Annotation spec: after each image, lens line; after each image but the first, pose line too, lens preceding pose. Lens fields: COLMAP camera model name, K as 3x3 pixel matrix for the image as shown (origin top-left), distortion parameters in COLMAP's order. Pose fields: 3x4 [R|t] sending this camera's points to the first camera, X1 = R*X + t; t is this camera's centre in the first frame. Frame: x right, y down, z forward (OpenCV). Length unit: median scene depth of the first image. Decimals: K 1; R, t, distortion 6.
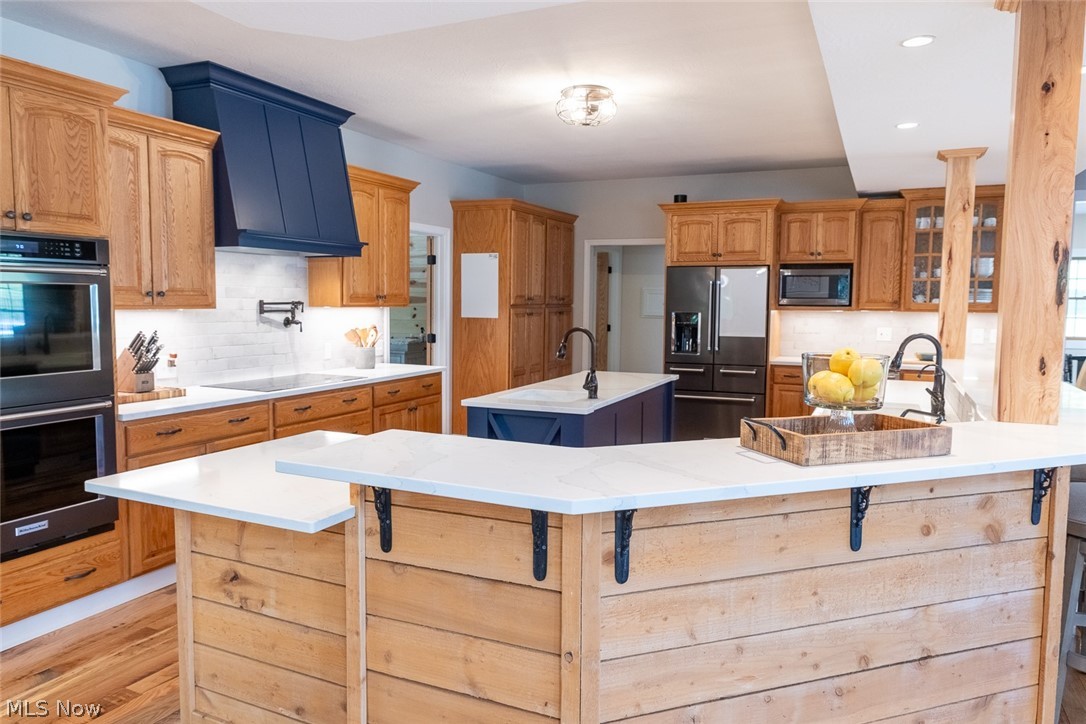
lens RADIAL K [[743.6, 0, 543.0], [0, 743.6, 362.0], [0, 0, 1]] dist [0.001436, 0.002329]
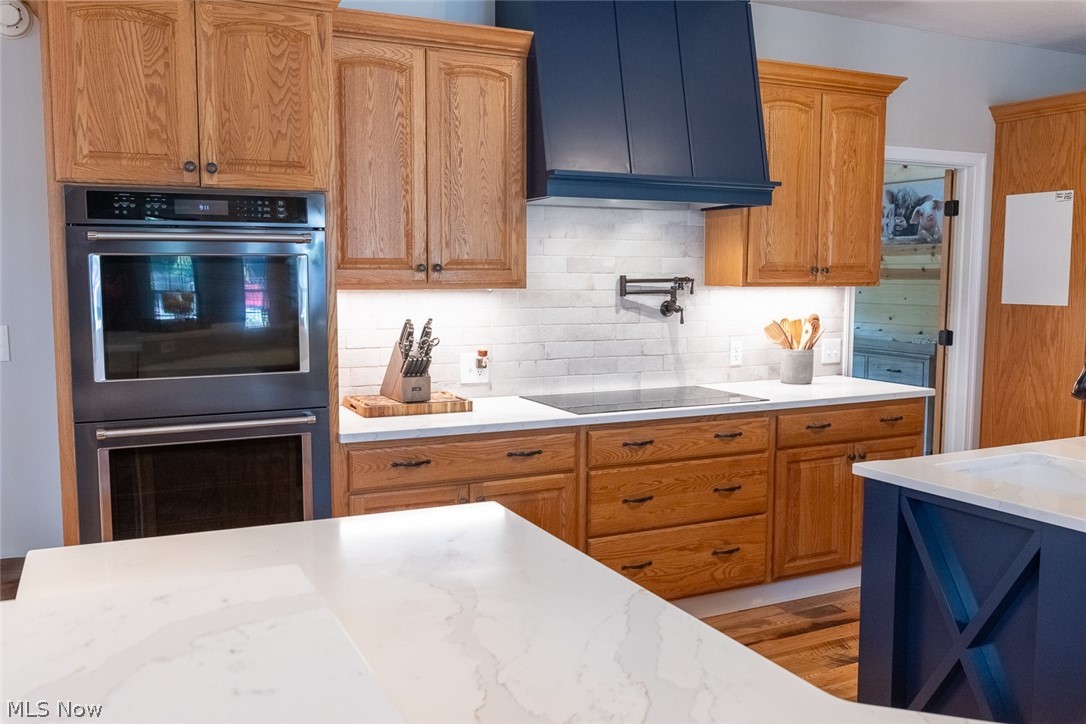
lens RADIAL K [[934.6, 0, 543.0], [0, 934.6, 362.0], [0, 0, 1]] dist [-0.016237, 0.005756]
pose [[0.774499, 0.051961, -0.630438, 0.110911], [-0.046936, 0.998594, 0.024644, -0.022027], [0.630832, 0.010504, 0.775848, 0.289390]]
